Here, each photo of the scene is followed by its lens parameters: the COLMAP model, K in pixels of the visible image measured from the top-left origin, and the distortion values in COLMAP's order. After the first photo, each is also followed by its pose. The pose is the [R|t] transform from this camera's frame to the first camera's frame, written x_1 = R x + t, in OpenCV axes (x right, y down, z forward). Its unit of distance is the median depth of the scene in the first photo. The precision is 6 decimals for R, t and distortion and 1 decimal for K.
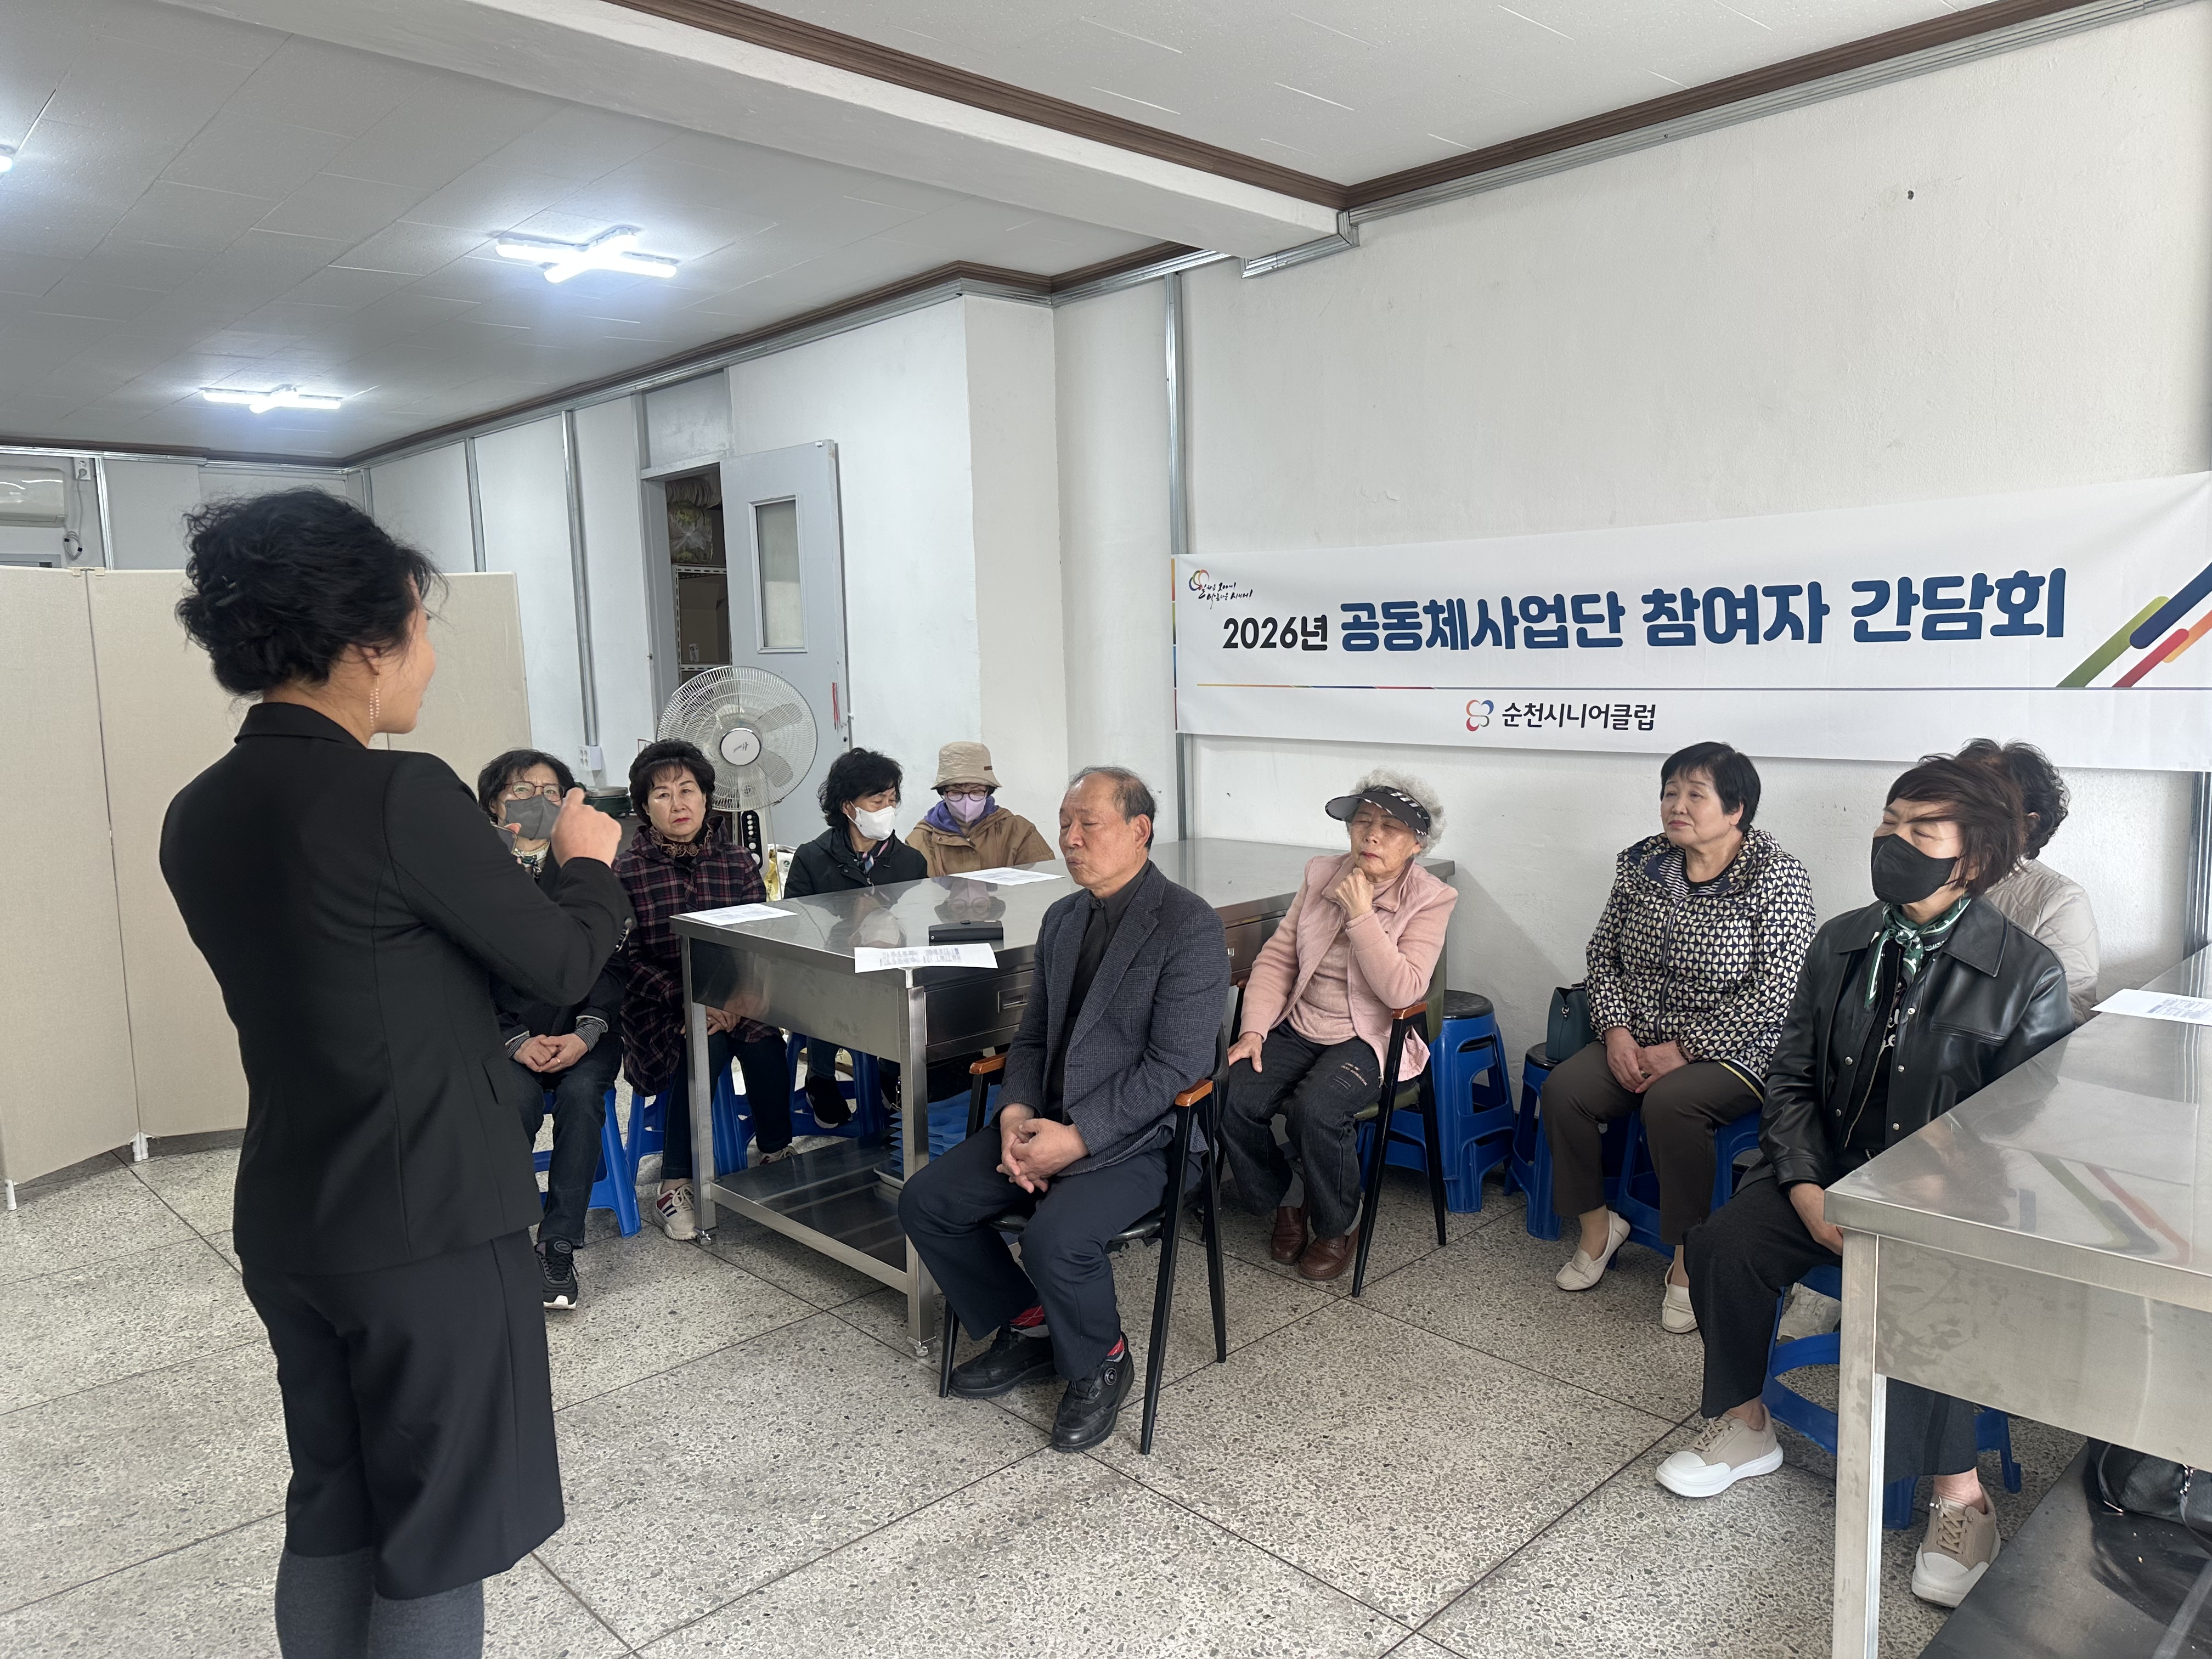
lens RADIAL K [[1504.9, 0, 1113.8], [0, 1504.9, 805.0], [0, 0, 1]] dist [0.173033, -0.295259]
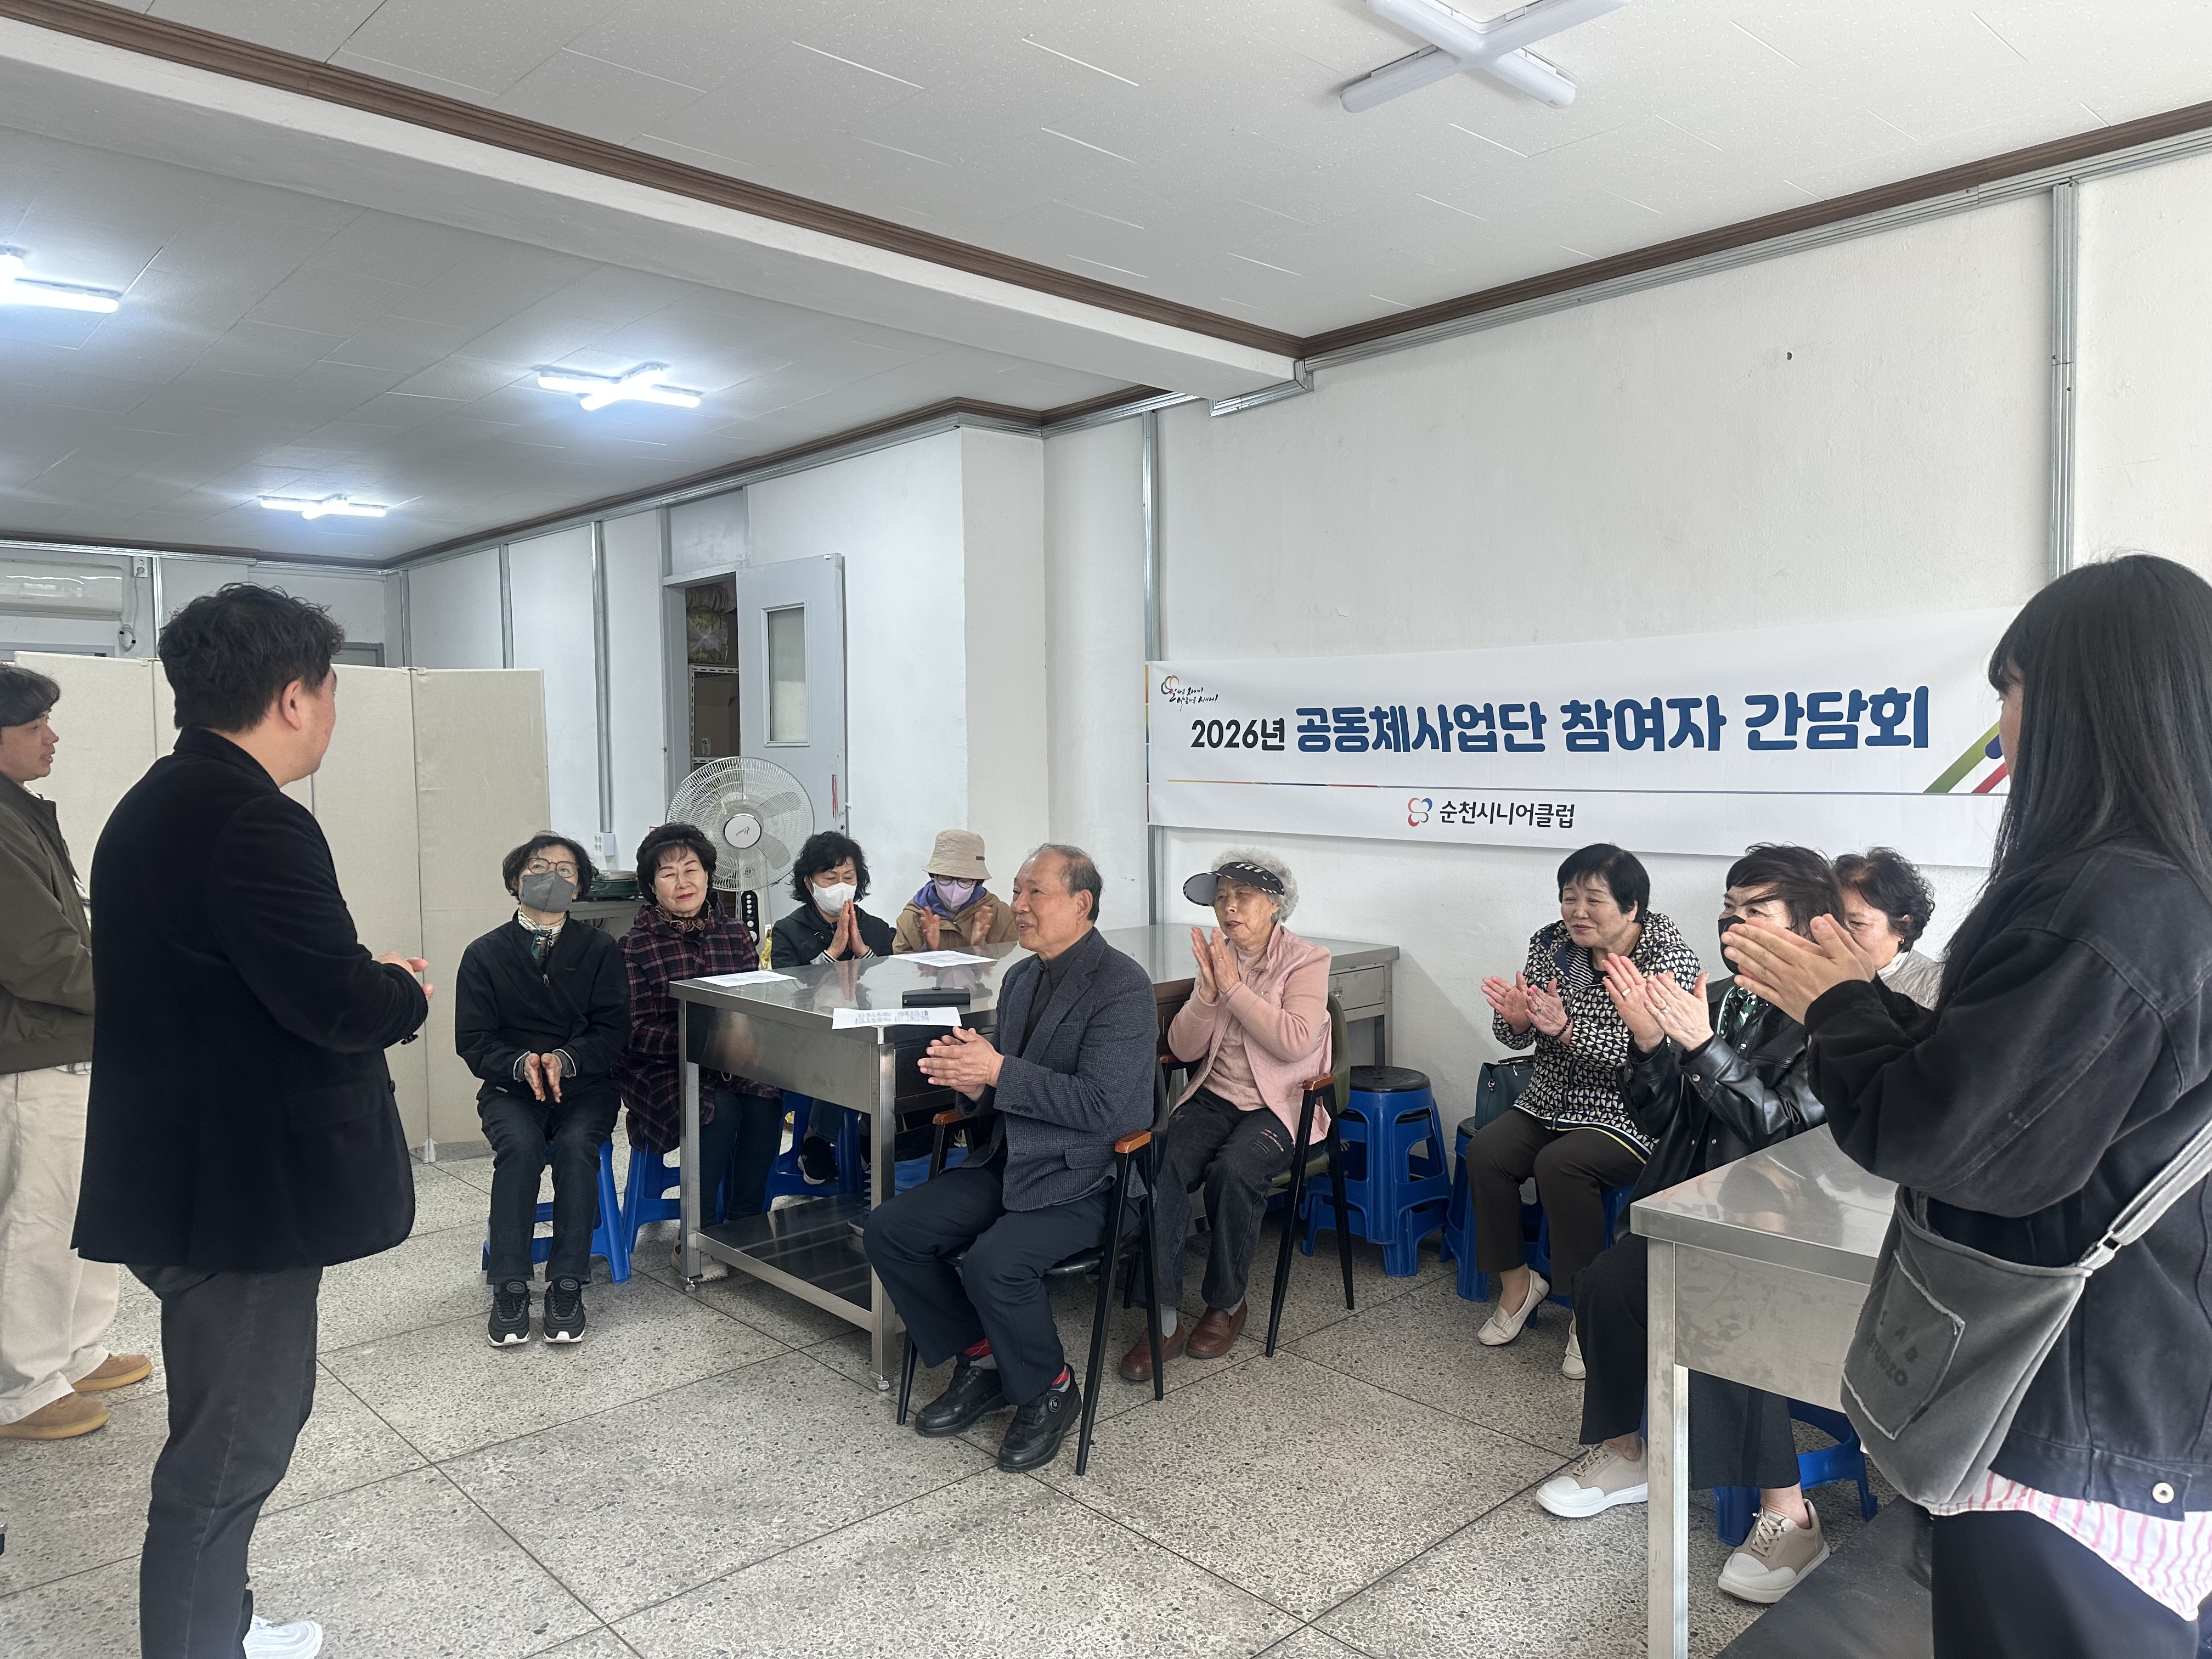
lens RADIAL K [[1504.9, 0, 1113.8], [0, 1504.9, 805.0], [0, 0, 1]] dist [0.173033, -0.295259]
pose [[0.999811, 0.016796, -0.009822, 0.035590], [-0.017438, 0.997432, -0.069465, 0.016897], [0.008630, 0.069623, 0.997536, -0.095411]]
